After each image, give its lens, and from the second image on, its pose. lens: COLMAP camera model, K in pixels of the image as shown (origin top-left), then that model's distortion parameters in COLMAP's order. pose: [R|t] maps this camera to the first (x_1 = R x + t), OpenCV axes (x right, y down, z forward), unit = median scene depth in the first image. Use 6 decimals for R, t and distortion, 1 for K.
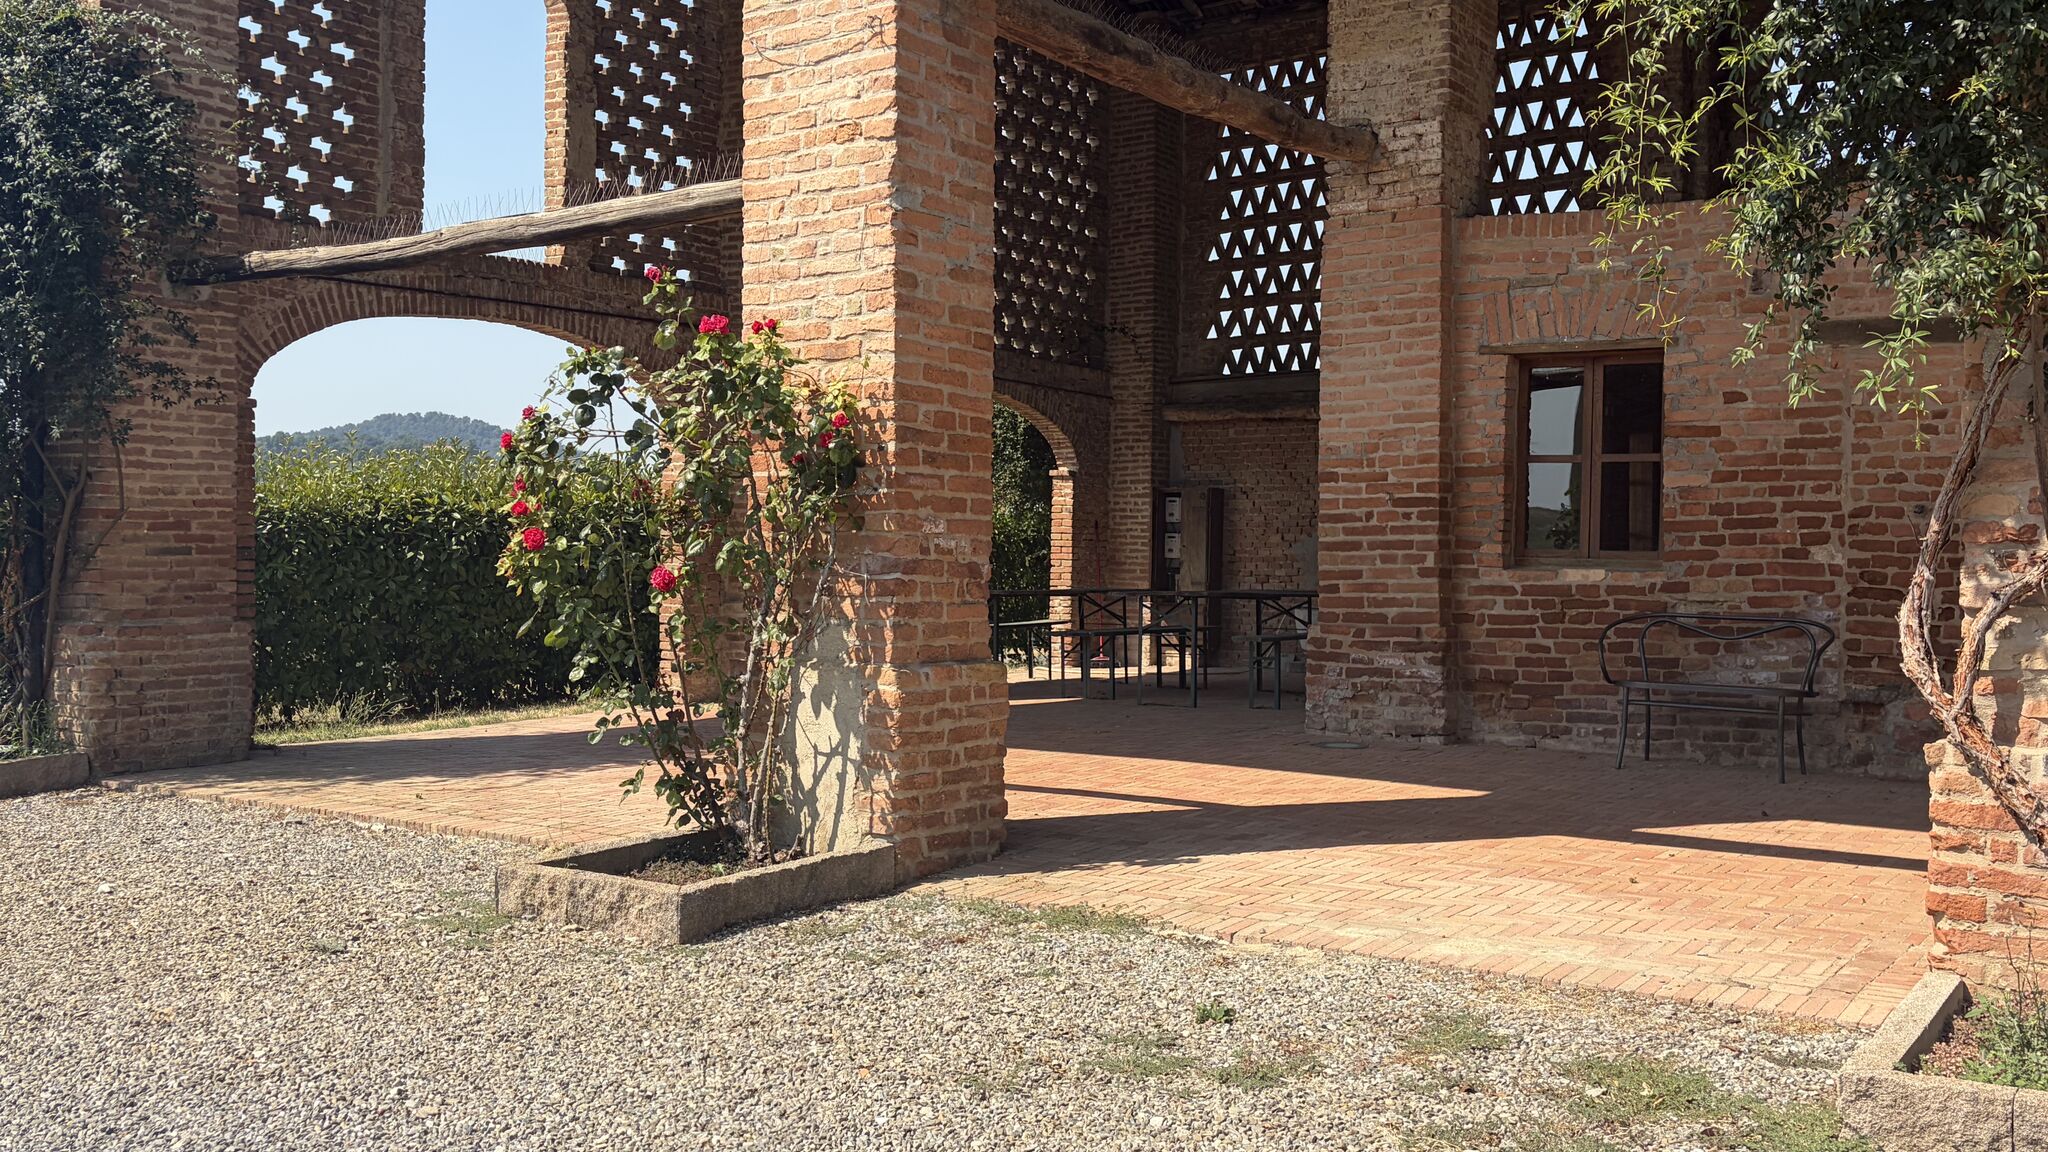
lens RADIAL K [[1917.3, 0, 997.1], [0, 1917.3, 587.0], [0, 0, 1]] dist [0.047960, 0.000000]
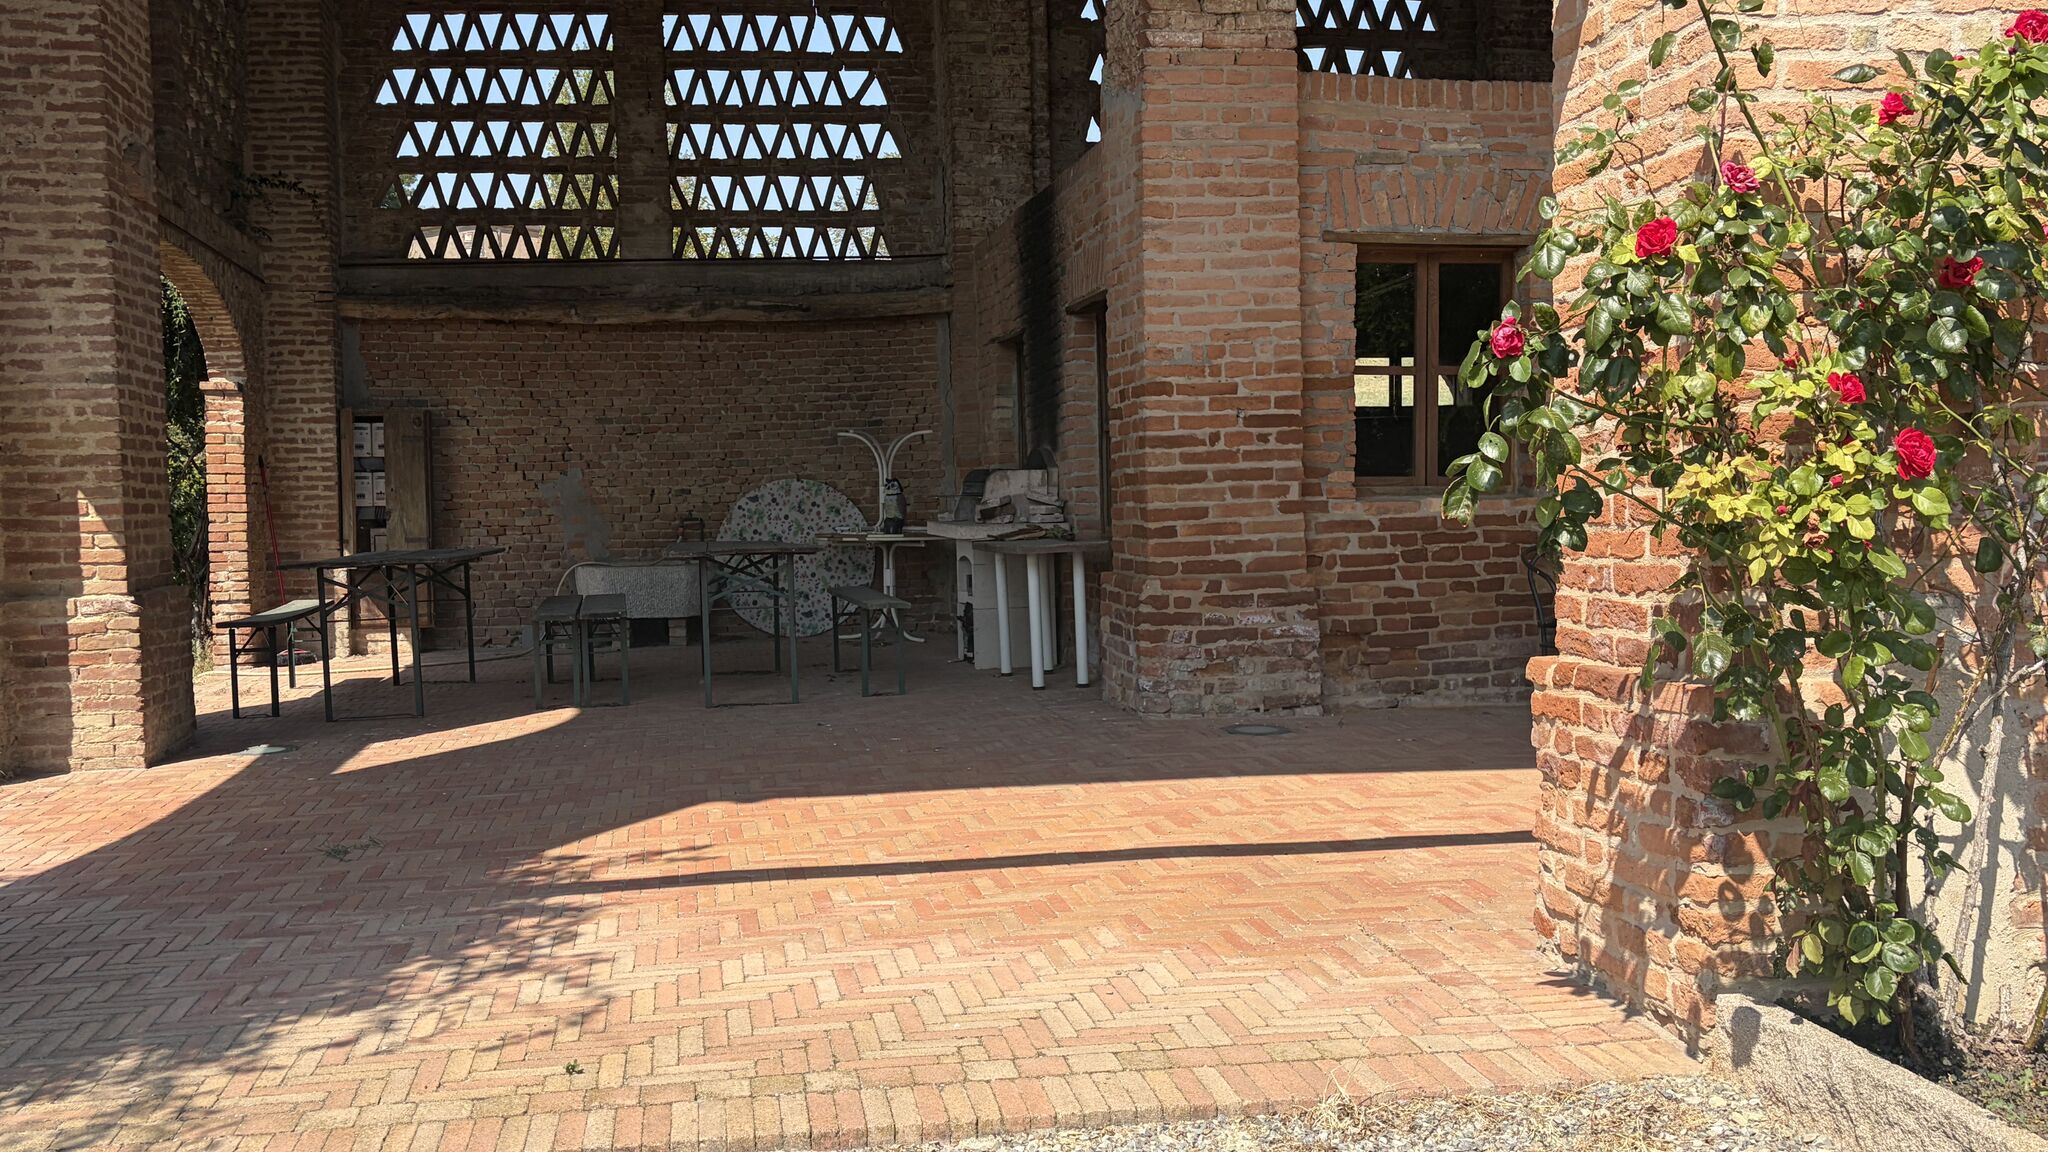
lens RADIAL K [[1917.3, 0, 1017.0], [0, 1917.3, 609.7], [0, 0, 1]] dist [0.047960, 0.000000]
pose [[0.705144, -0.063800, 0.706188, -0.435018], [0.034468, 0.997851, 0.055734, -0.013527], [-0.708226, -0.014959, 0.705827, 0.507300]]
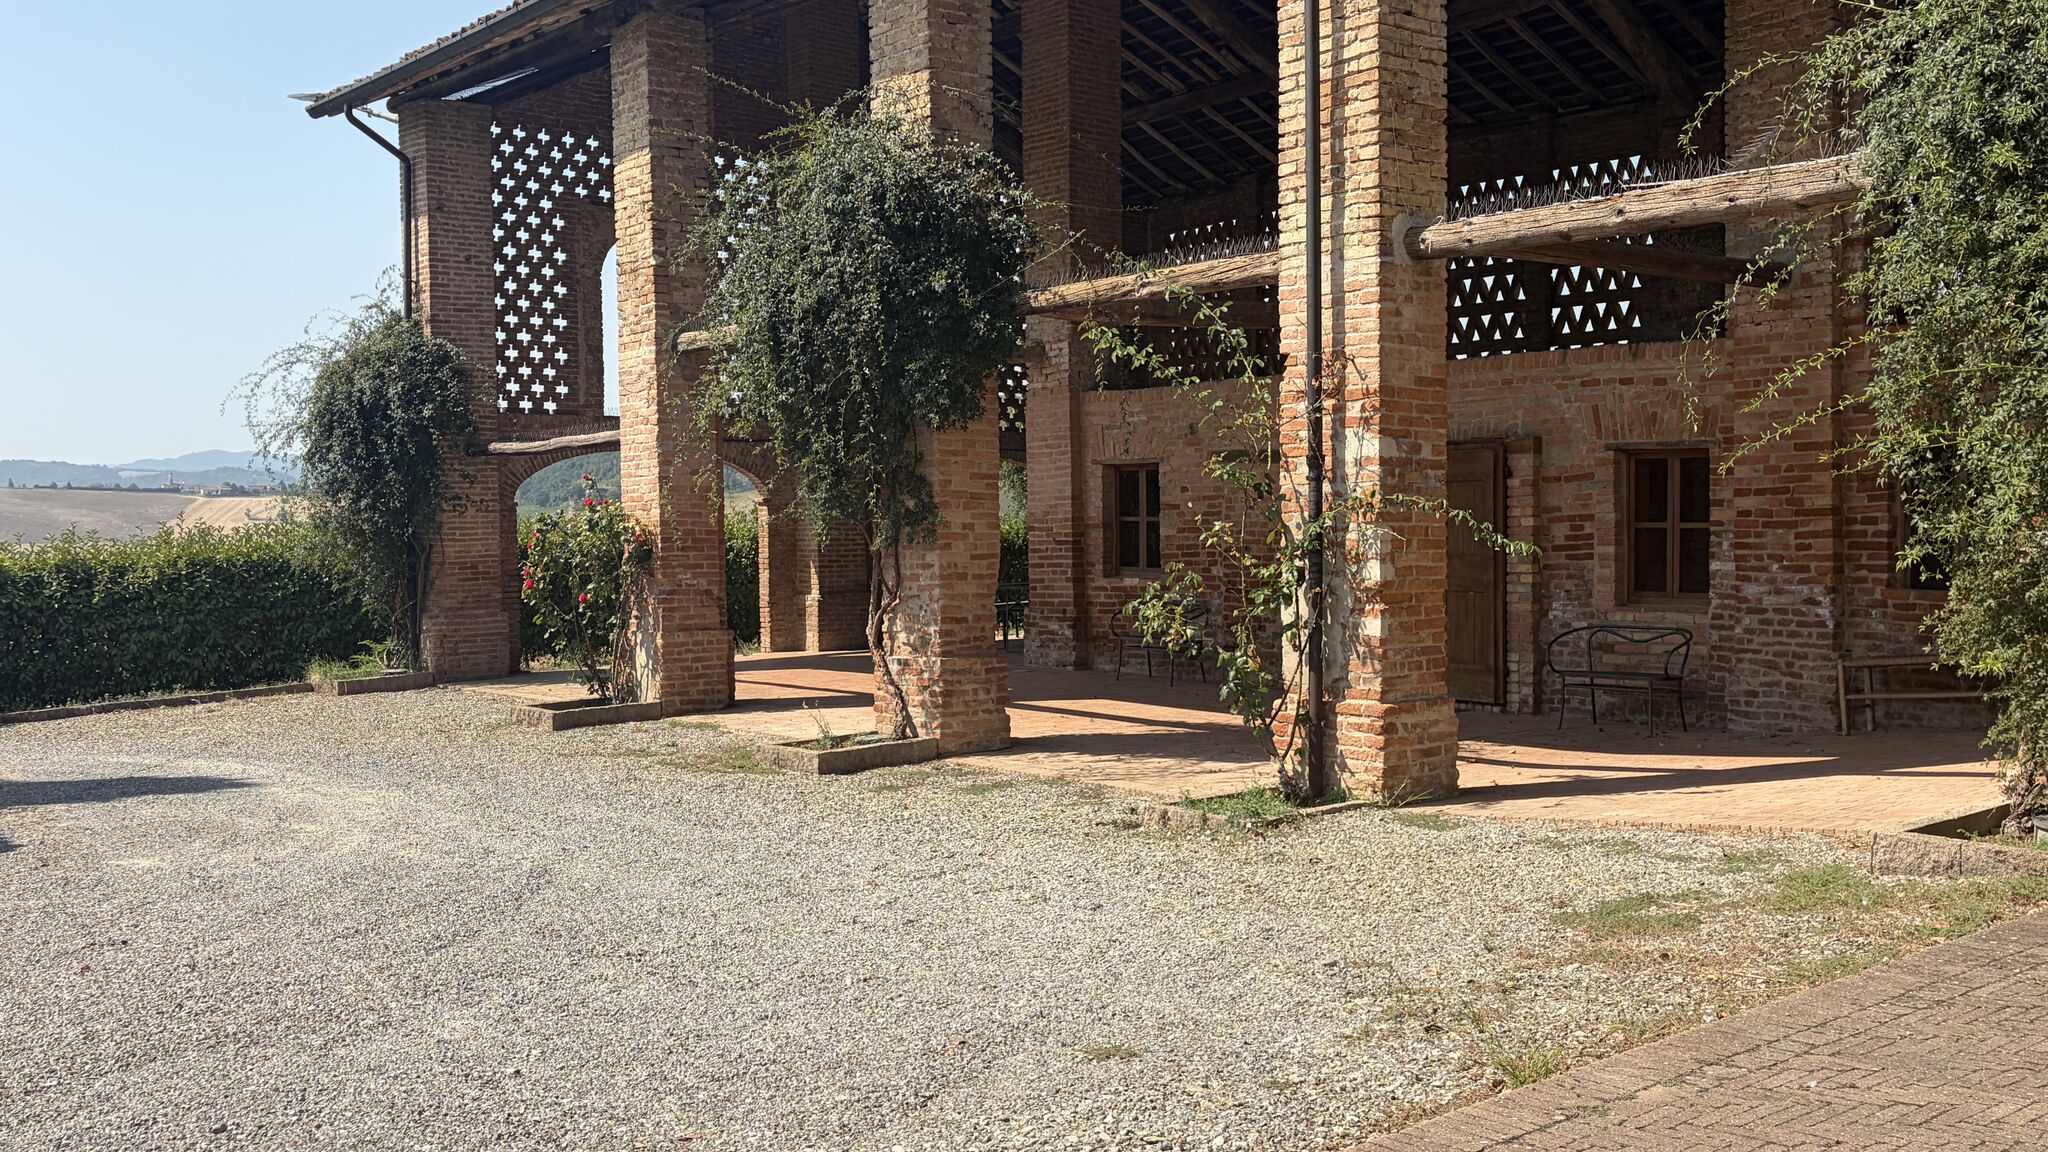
lens RADIAL K [[1917.3, 0, 1007.4], [0, 1917.3, 577.8], [0, 0, 1]] dist [0.047960, 0.000000]
pose [[0.962489, -0.013376, -0.270990, 0.677342], [0.017444, 0.999768, 0.012610, -0.034305], [0.270759, -0.016865, 0.962500, -0.832820]]
